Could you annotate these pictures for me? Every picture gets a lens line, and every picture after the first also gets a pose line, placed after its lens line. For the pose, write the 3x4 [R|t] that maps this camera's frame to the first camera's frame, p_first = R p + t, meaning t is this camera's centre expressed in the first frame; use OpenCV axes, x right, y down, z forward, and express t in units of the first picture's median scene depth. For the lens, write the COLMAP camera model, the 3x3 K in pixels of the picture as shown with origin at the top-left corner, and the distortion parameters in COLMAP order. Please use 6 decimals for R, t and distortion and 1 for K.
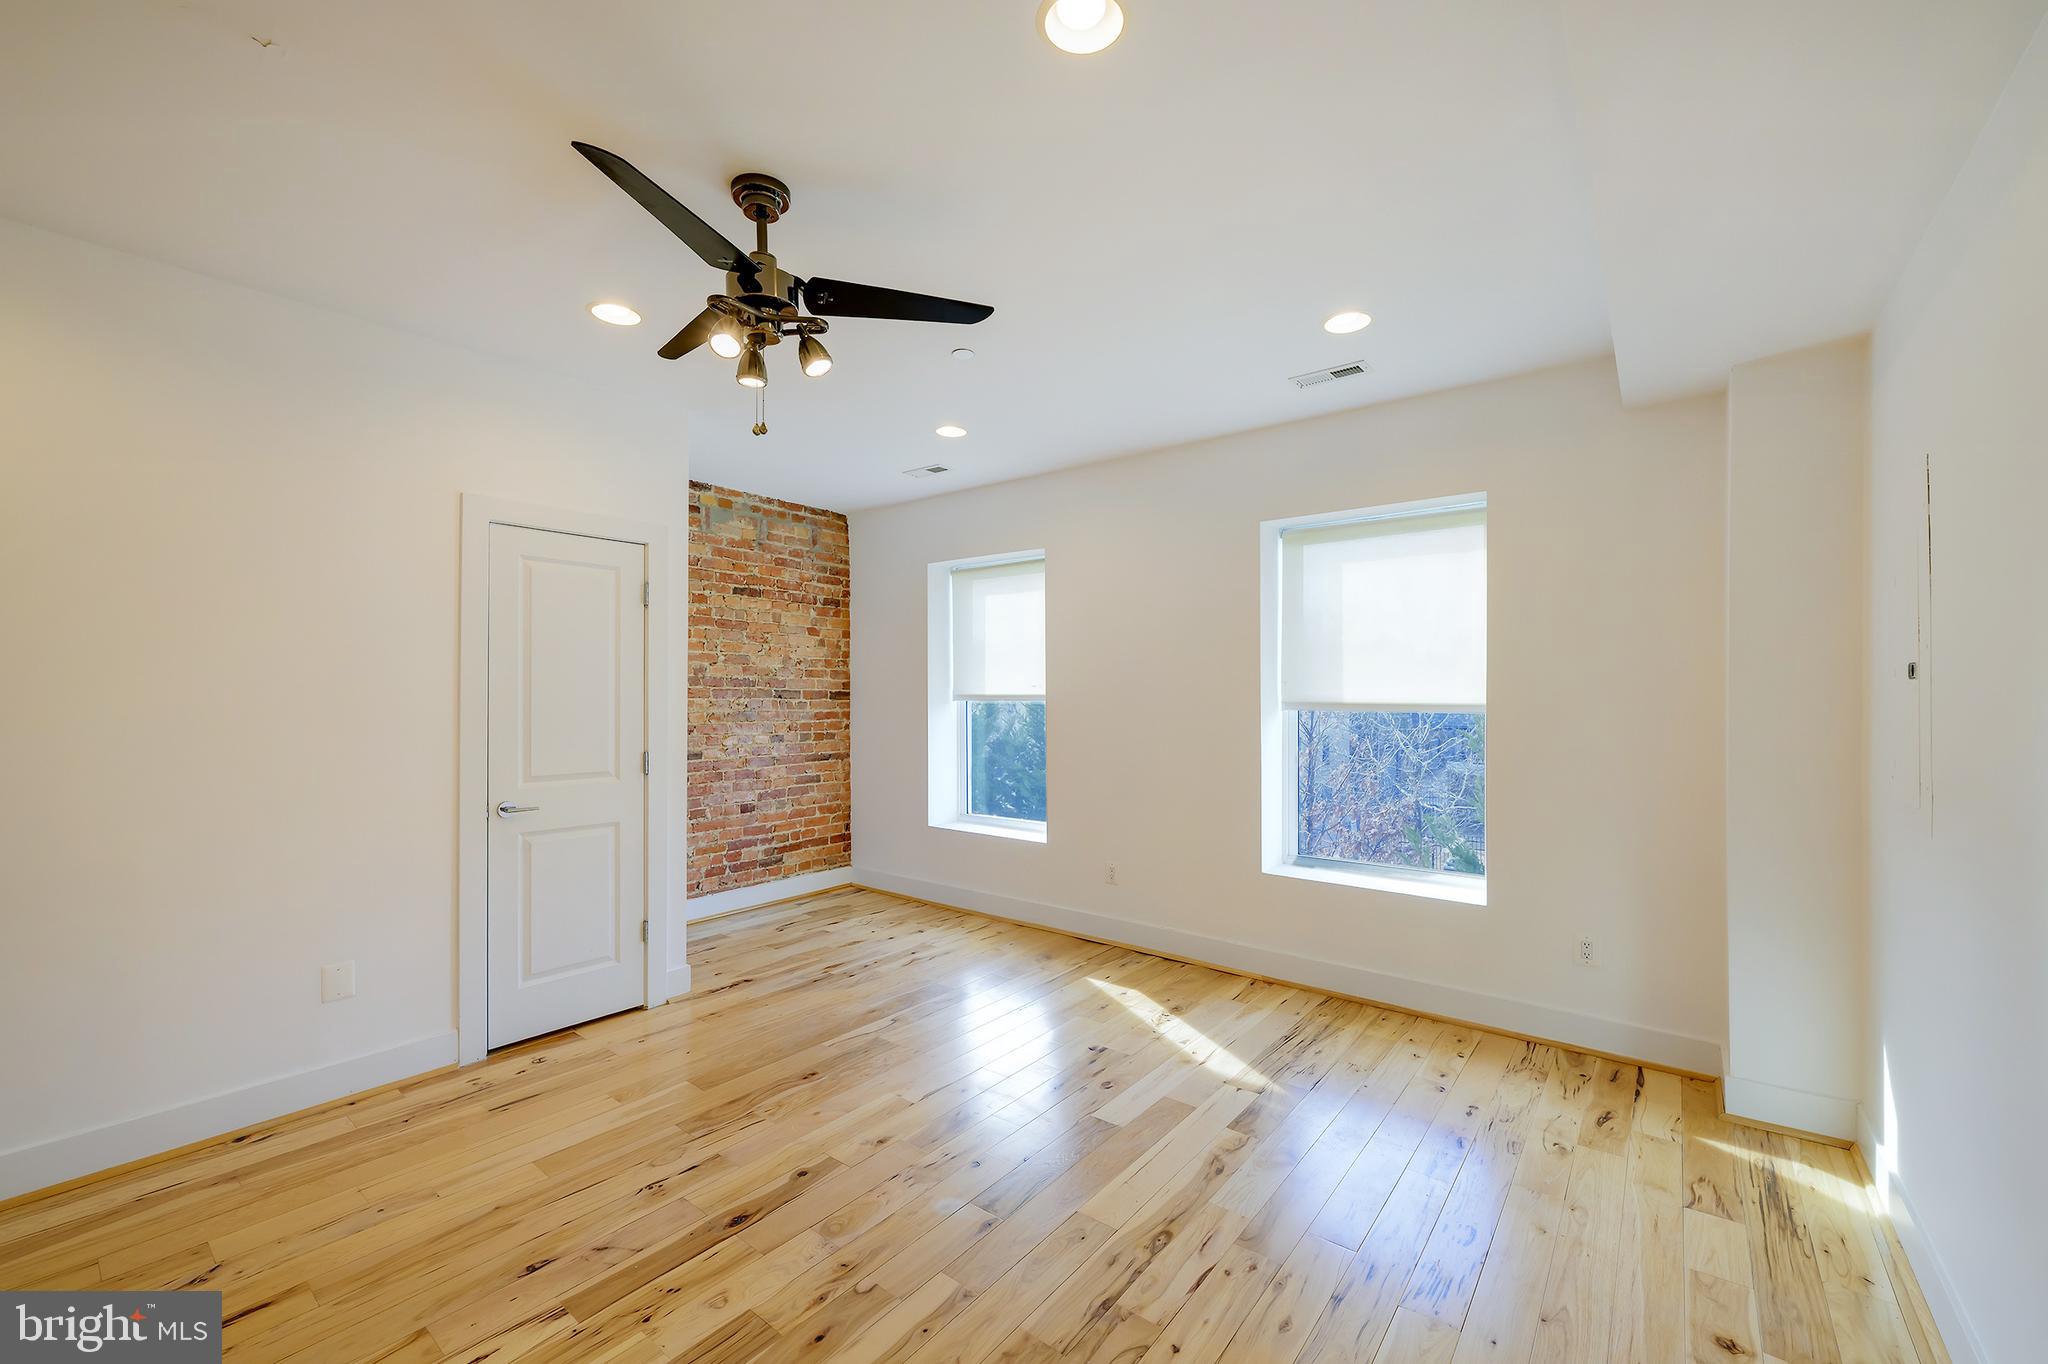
lens RADIAL K [[822.7, 0, 1039.2], [0, 822.7, 690.2], [0, 0, 1]] dist [-0.001917, 0.000532]
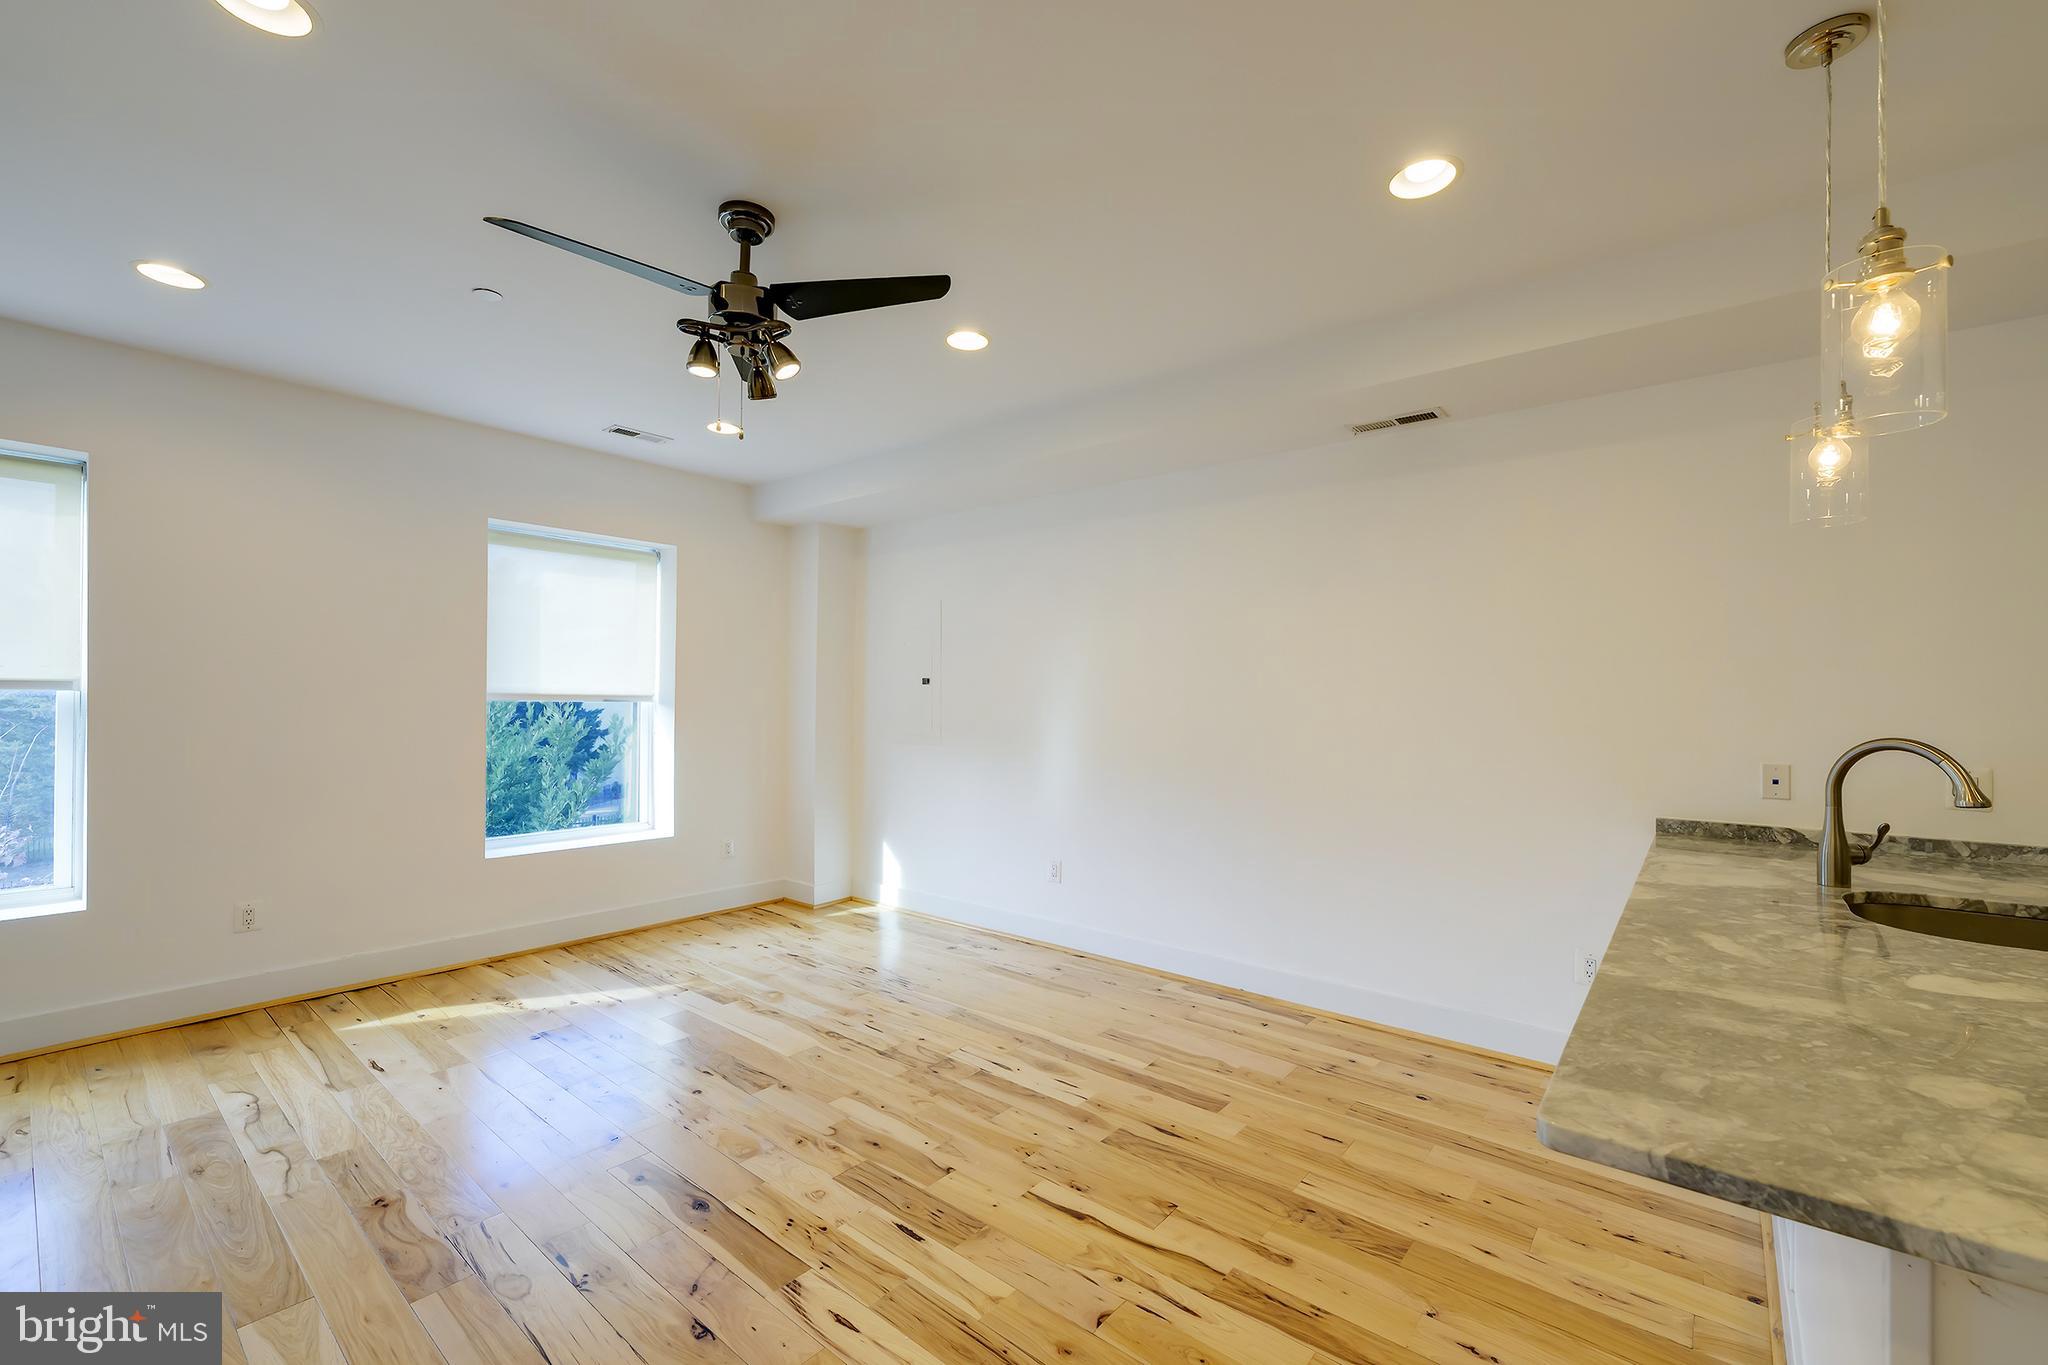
lens RADIAL K [[822.7, 0, 1002.5], [0, 822.7, 695.1], [0, 0, 1]] dist [-0.001917, 0.000532]
pose [[0.049283, 0.002462, 0.998782, -0.907172], [-0.010747, 0.999940, -0.001935, 0.022383], [-0.998727, -0.010638, 0.049307, 0.406466]]
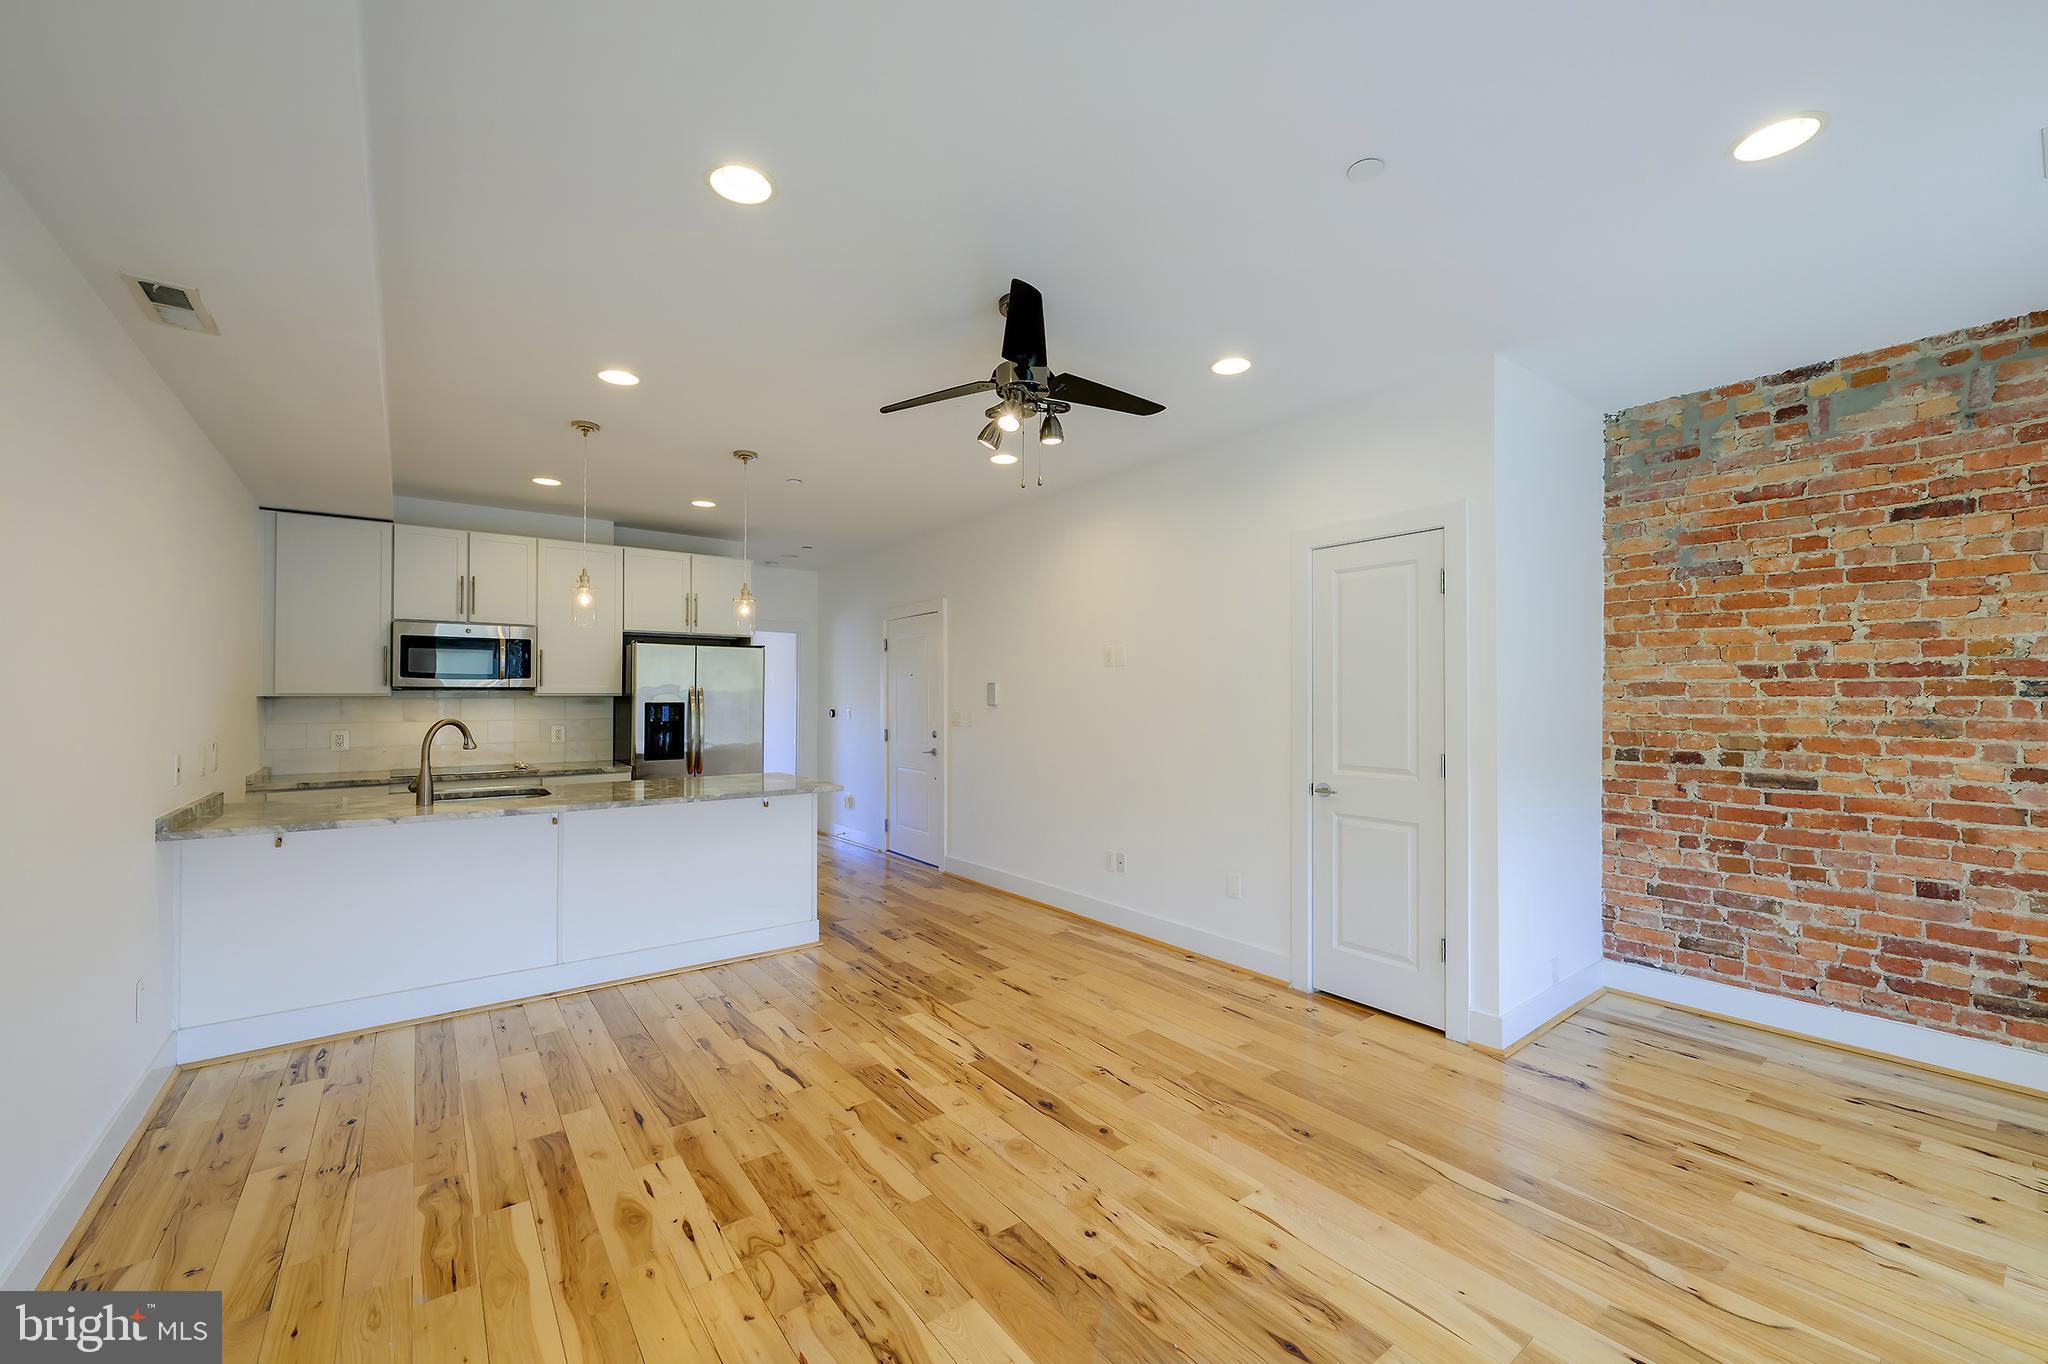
lens RADIAL K [[822.7, 0, 1017.2], [0, 822.7, 683.5], [0, 0, 1]] dist [-0.001917, 0.000532]
pose [[-0.273738, -0.013427, -0.961710, 0.598582], [0.006782, 0.999851, -0.015890, 0.008227], [0.961780, -0.010872, -0.273606, 0.893375]]
